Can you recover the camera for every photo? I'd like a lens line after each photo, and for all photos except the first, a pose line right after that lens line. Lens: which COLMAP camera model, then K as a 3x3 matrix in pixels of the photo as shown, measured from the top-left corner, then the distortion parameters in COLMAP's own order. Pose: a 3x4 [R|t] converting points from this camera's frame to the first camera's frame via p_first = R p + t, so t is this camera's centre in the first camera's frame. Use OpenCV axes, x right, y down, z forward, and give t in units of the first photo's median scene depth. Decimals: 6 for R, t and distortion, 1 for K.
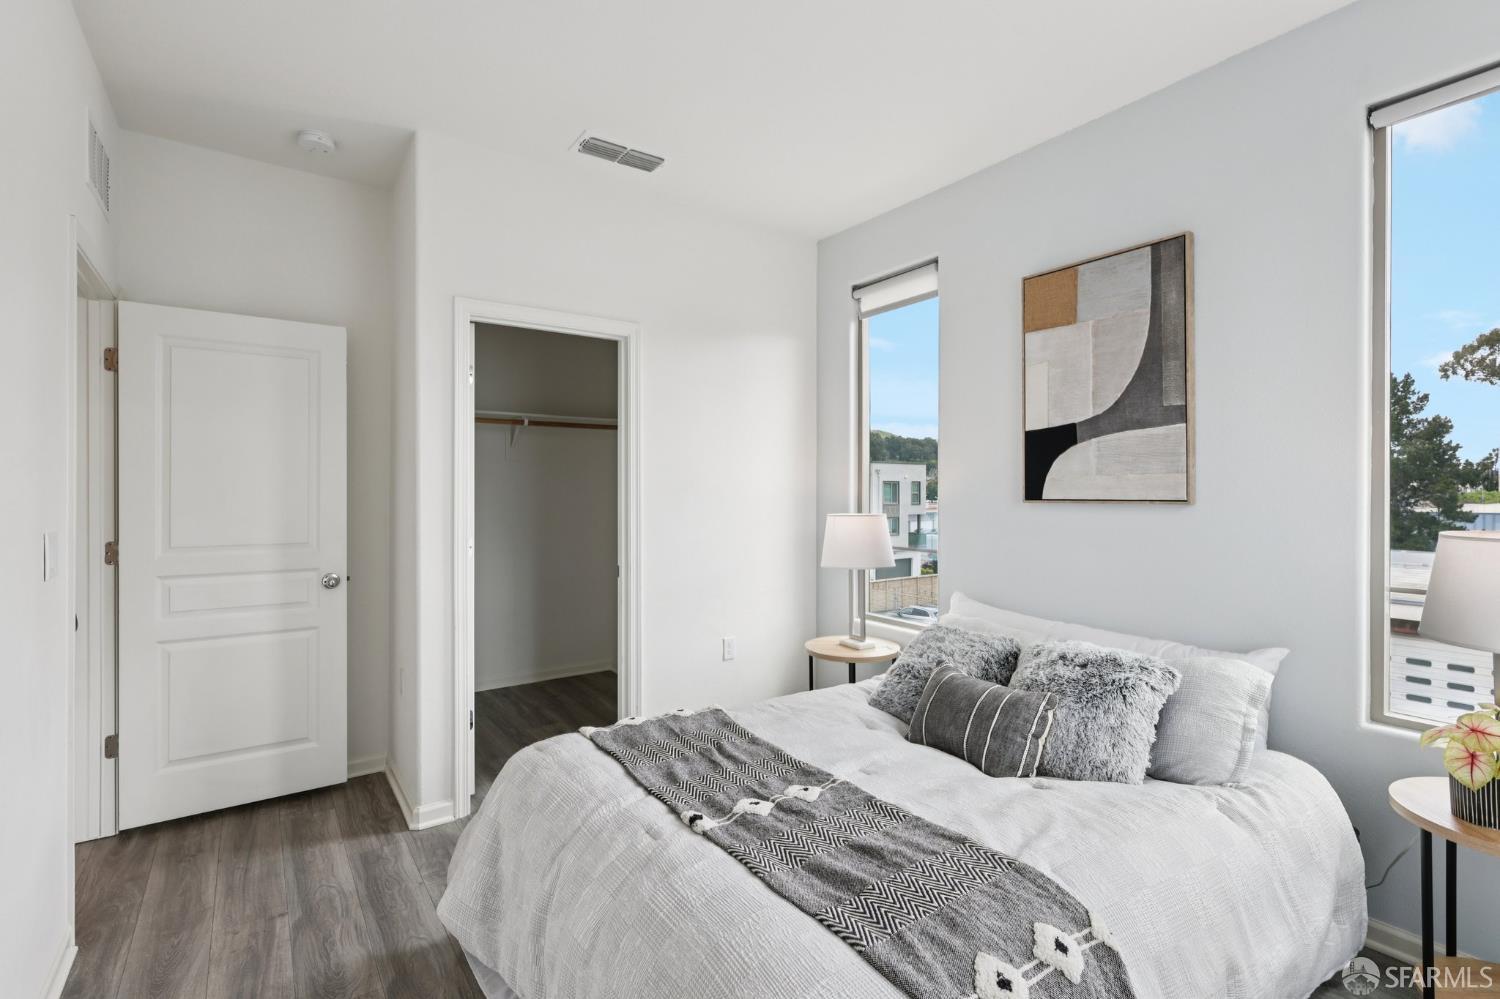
lens RADIAL K [[697.4, 0, 749.8], [0, 697.4, 491.1], [0, 0, 1]] dist [-0.000255, 0.000096]
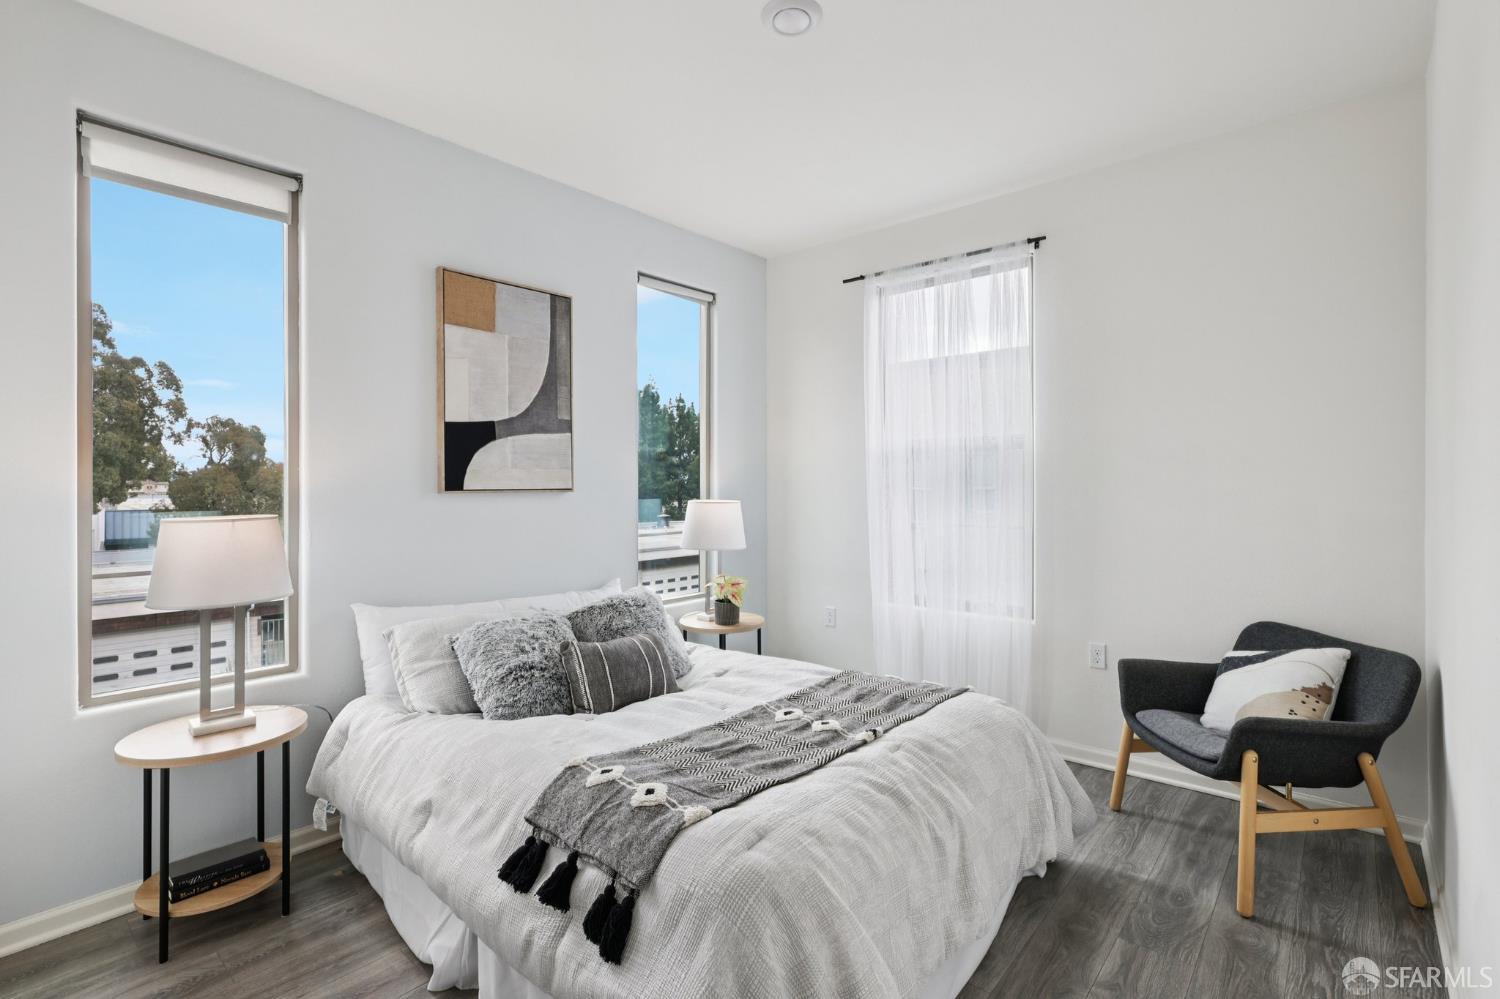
lens RADIAL K [[717.7, 0, 752.3], [0, 717.7, 474.6], [0, 0, 1]] dist [0.018059, 0.000253]
pose [[-0.244526, 0.018780, 0.969461, -0.771721], [0.008769, 0.999814, -0.017157, 0.011897], [-0.969603, 0.004306, -0.244646, 0.903667]]
